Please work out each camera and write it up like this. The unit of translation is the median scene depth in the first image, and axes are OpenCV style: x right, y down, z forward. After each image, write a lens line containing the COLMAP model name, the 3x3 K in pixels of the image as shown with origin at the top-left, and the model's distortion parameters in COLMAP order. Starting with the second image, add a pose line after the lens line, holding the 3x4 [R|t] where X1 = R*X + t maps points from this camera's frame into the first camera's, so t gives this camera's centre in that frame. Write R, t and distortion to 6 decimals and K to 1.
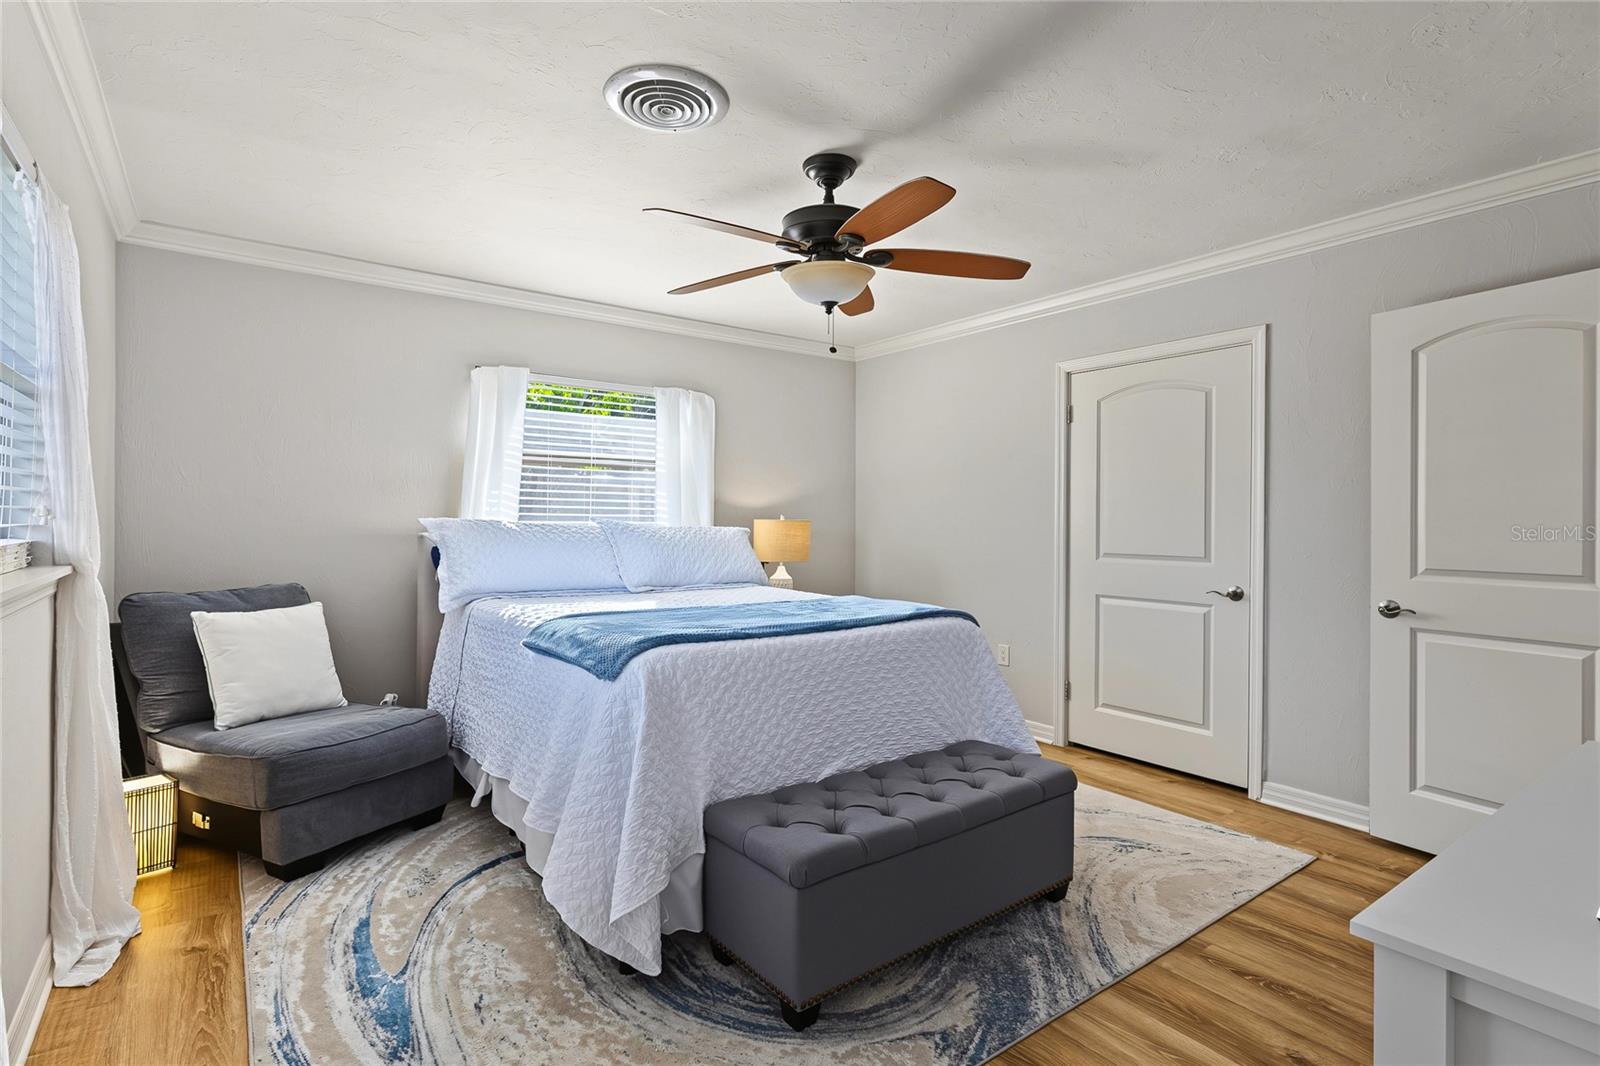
lens RADIAL K [[766.5, 0, 797.9], [0, 766.5, 524.1], [0, 0, 1]] dist [0.001204, 0.001746]
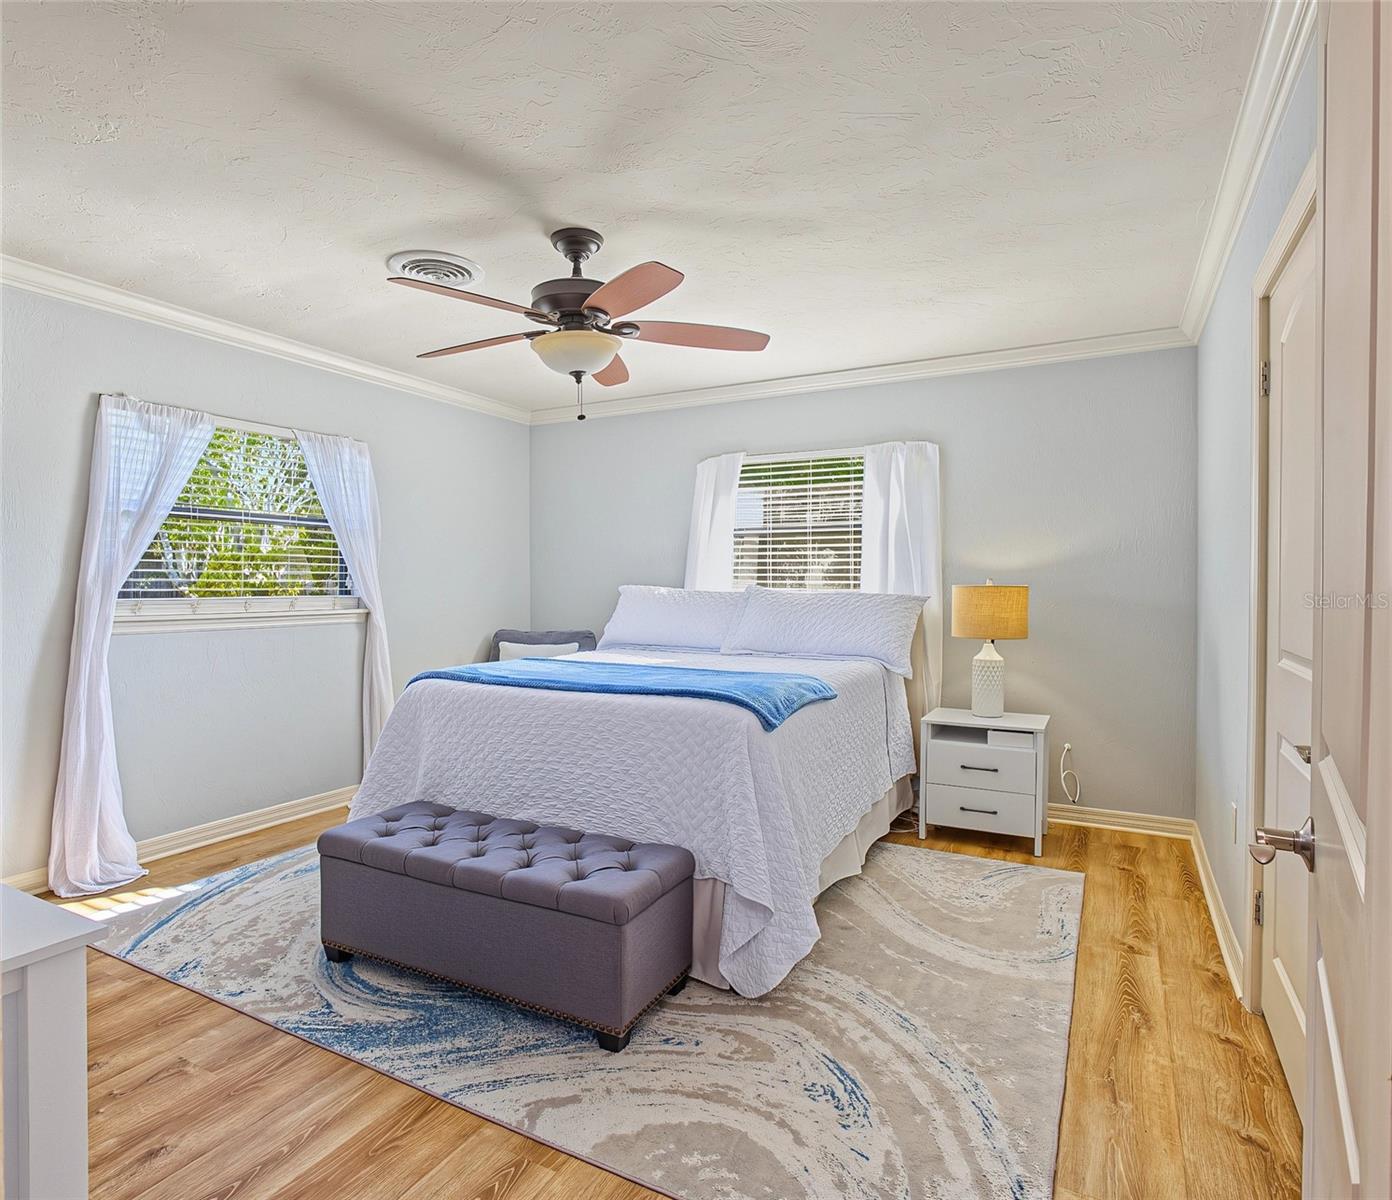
lens RADIAL K [[791.5, 0, 696.6], [0, 791.5, 603.5], [0, 0, 1]] dist [-0.002763, 0.000172]
pose [[0.437316, 0.015527, -0.899174, 1.217239], [-0.004414, 0.999876, 0.015119, 0.004240], [0.899297, -0.002643, 0.437331, 0.773920]]
